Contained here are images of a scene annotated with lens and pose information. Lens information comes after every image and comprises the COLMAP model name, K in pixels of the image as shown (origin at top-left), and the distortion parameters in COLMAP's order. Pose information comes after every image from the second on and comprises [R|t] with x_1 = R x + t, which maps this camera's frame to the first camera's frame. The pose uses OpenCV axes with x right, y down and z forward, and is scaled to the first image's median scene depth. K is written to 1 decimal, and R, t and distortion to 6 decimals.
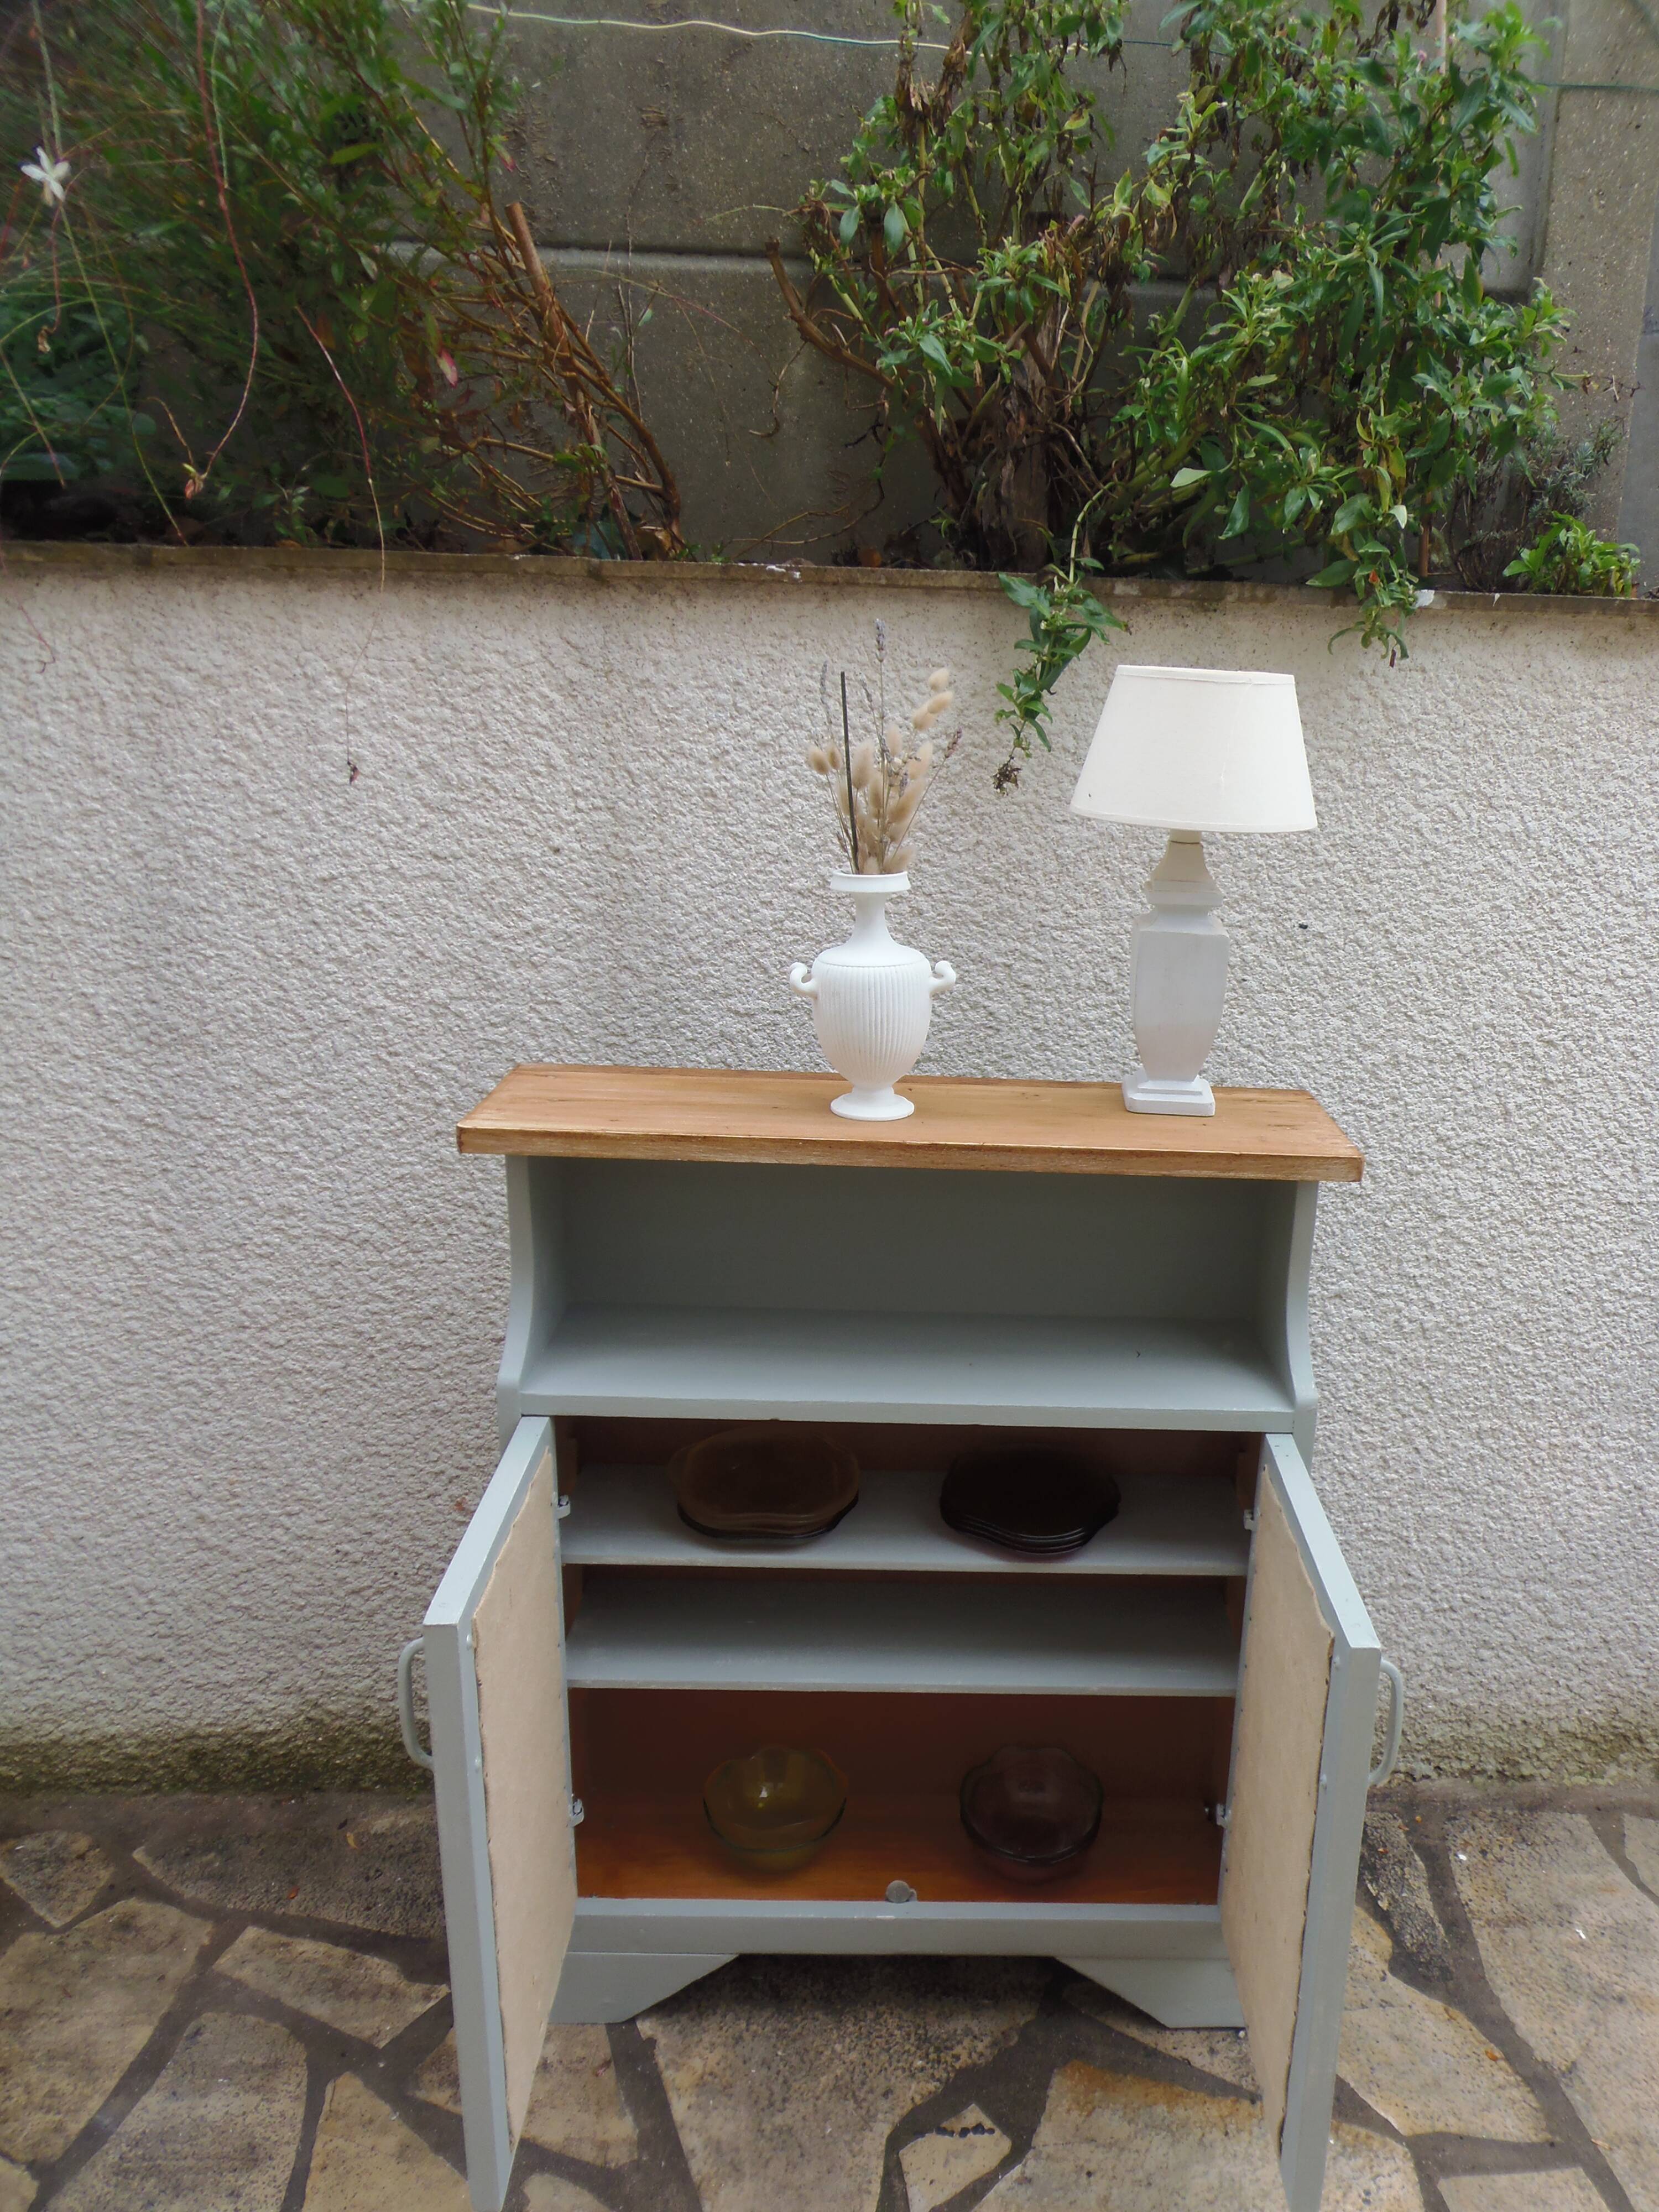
lens RADIAL K [[1578.7, 0, 961.7], [0, 1578.7, 1108.3], [0, 0, 1]] dist [-0.013463, -0.037938]
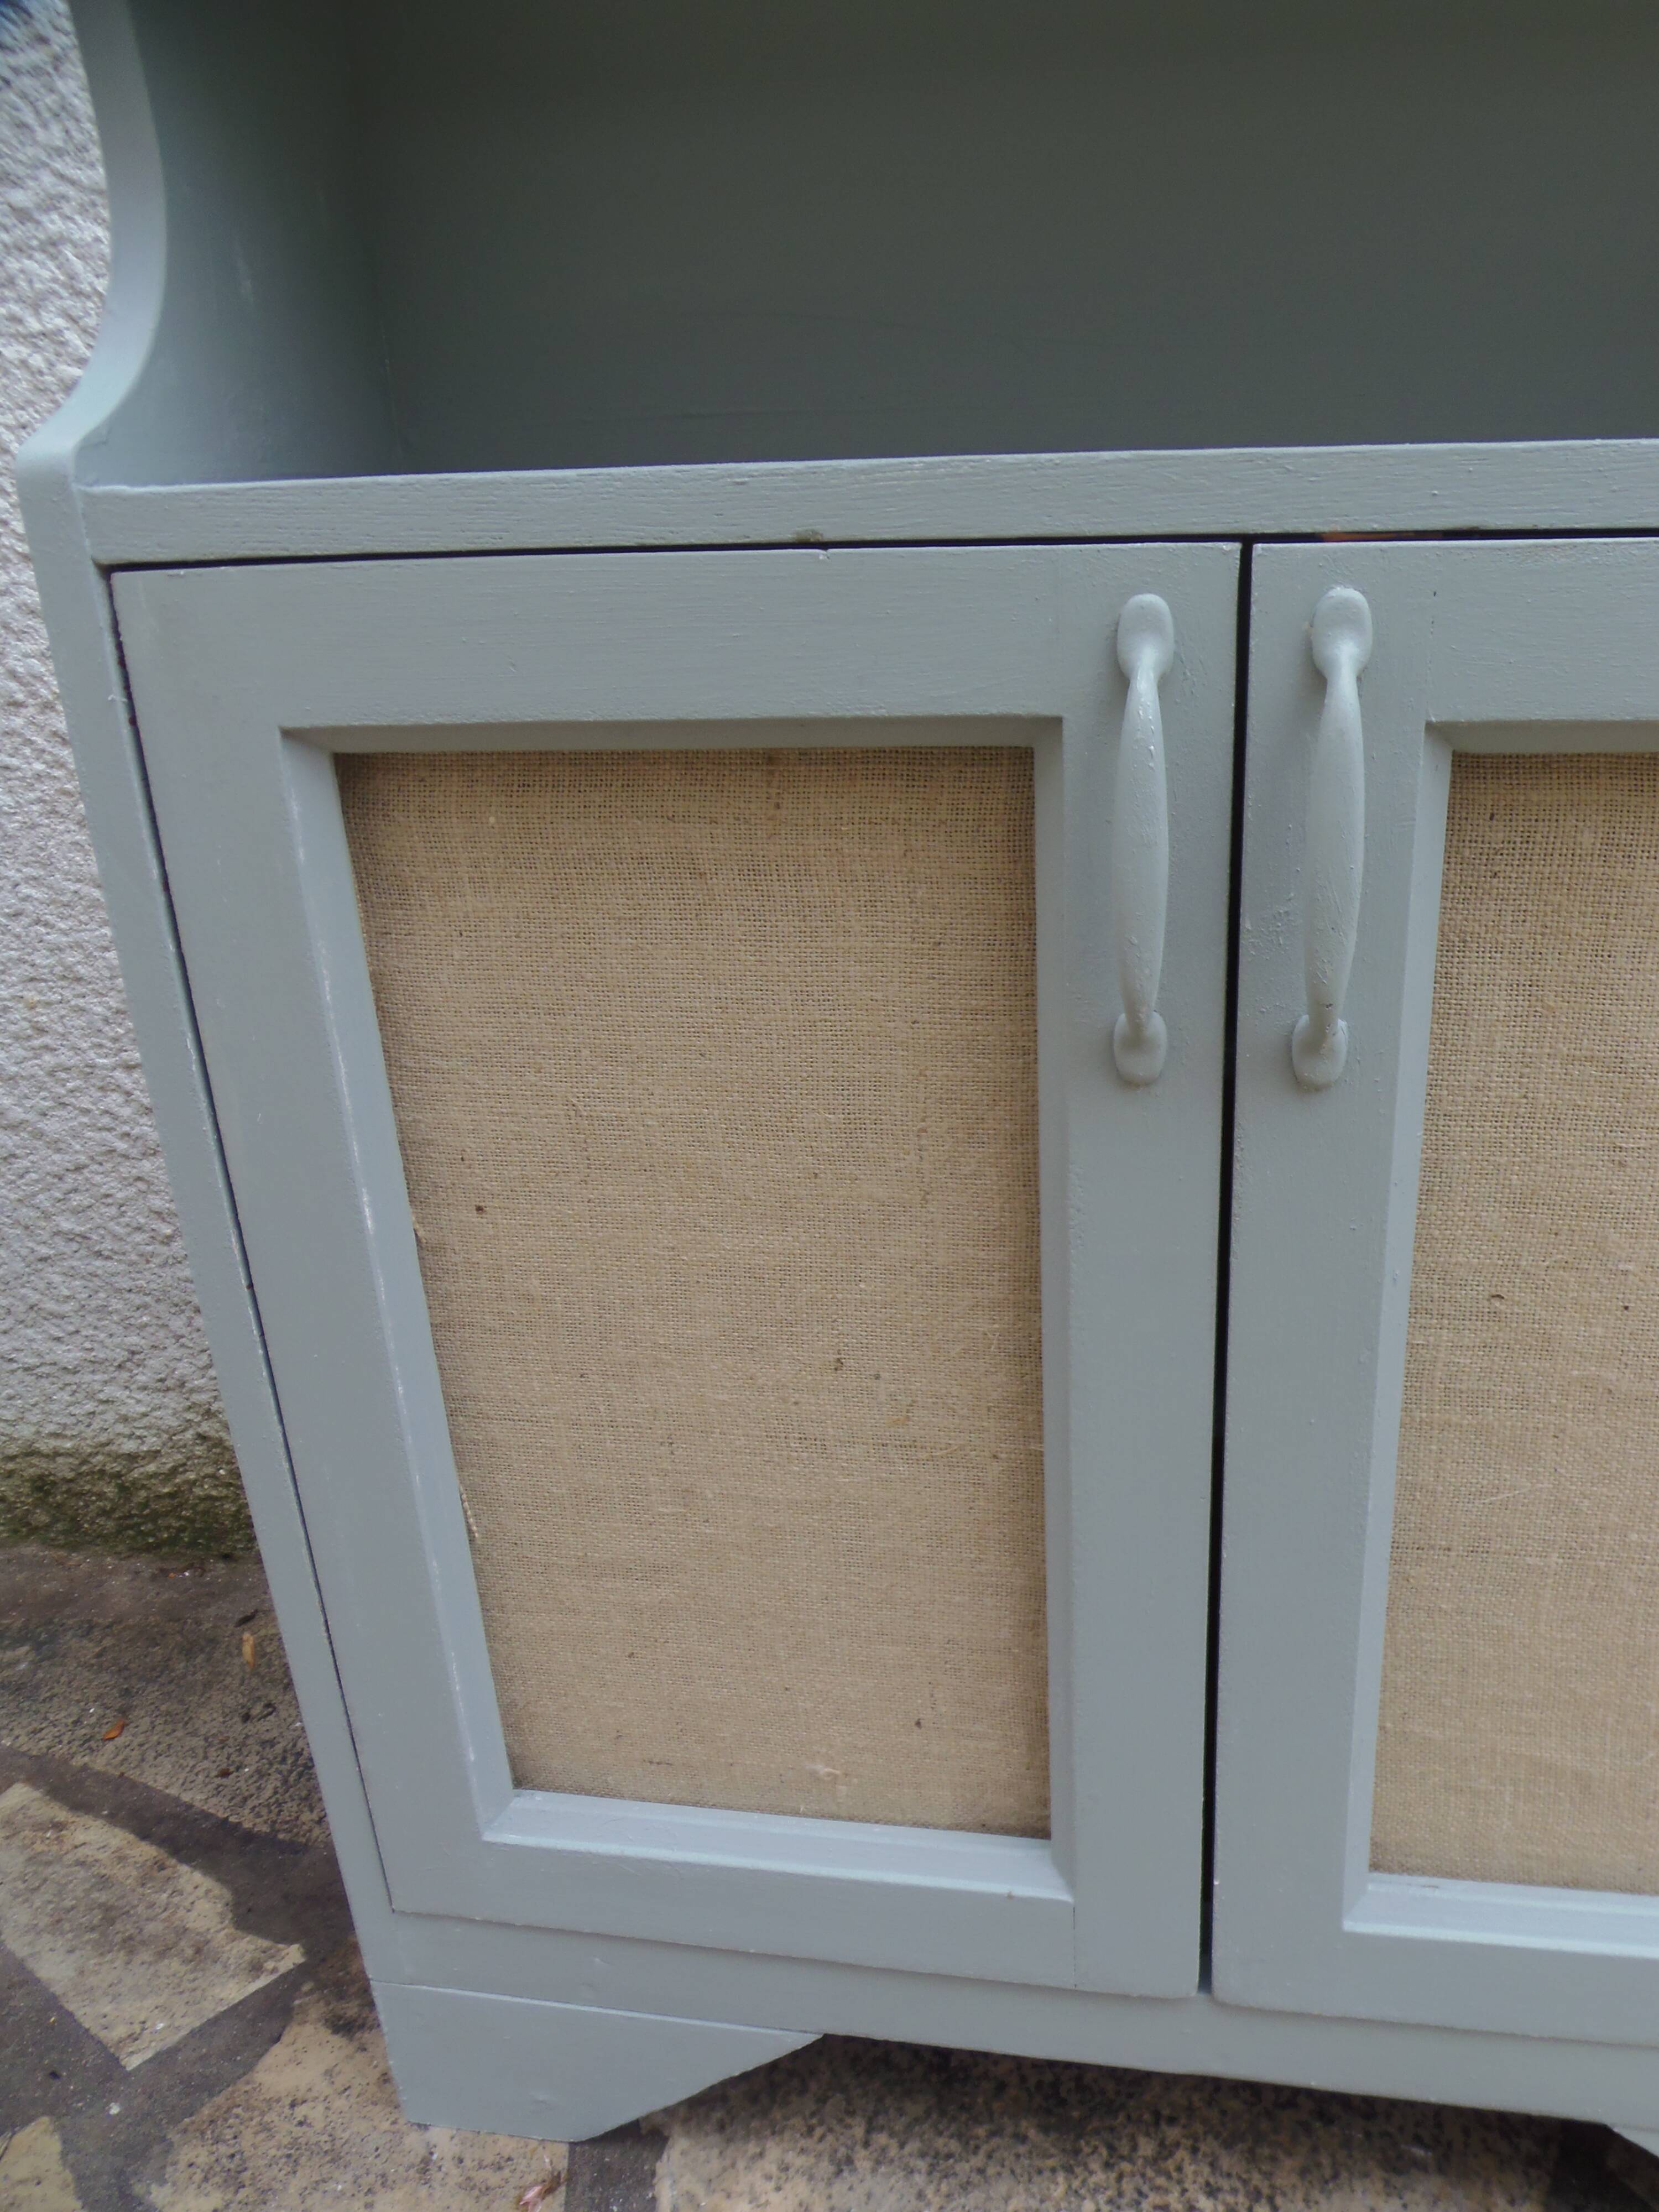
lens RADIAL K [[1611.5, 0, 962.3], [0, 1611.5, 1133.4], [0, 0, 1]] dist [-0.022878, -0.012151]
pose [[0.972005, 0.024911, -0.233634, -0.009346], [0.000258, 0.994250, 0.107083, 0.233688], [0.234958, -0.104145, 0.966410, 0.548480]]
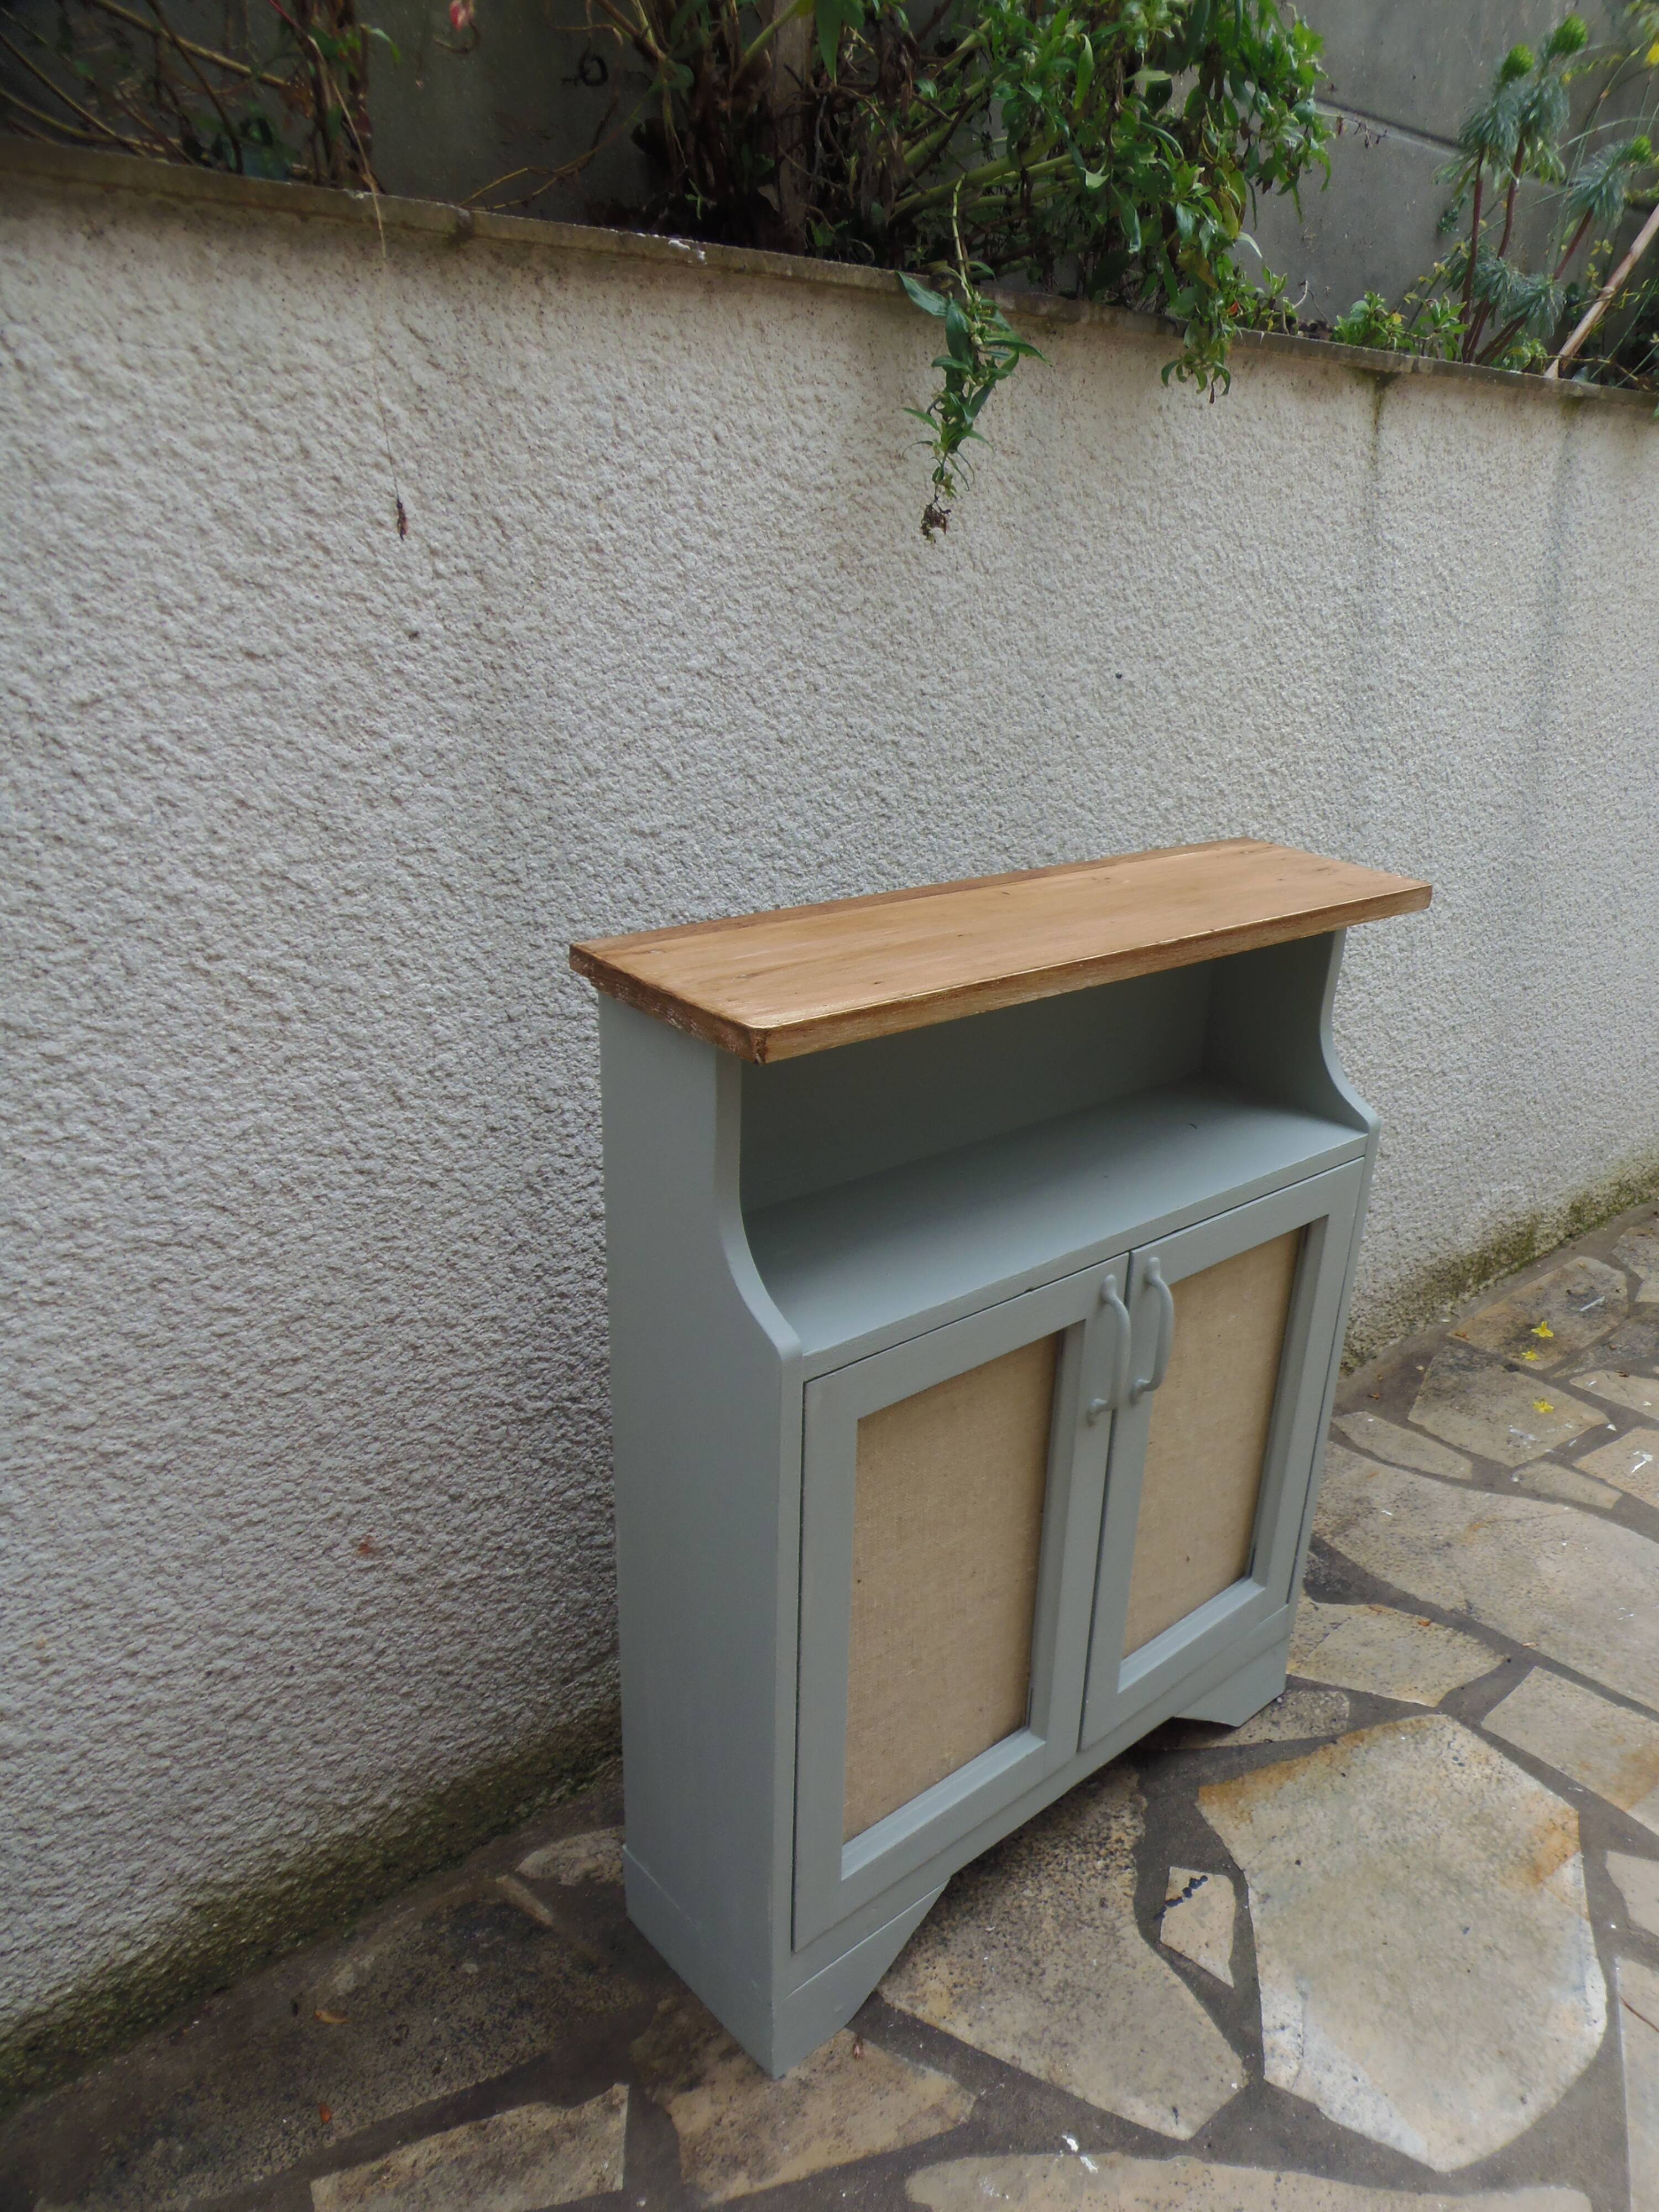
lens RADIAL K [[1611.5, 0, 945.1], [0, 1611.5, 1125.6], [0, 0, 1]] dist [-0.022878, -0.012151]
pose [[0.773827, -0.231803, 0.589457, -0.538782], [0.144045, 0.970646, 0.192605, -0.051965], [-0.616801, -0.064134, 0.784502, 0.260541]]
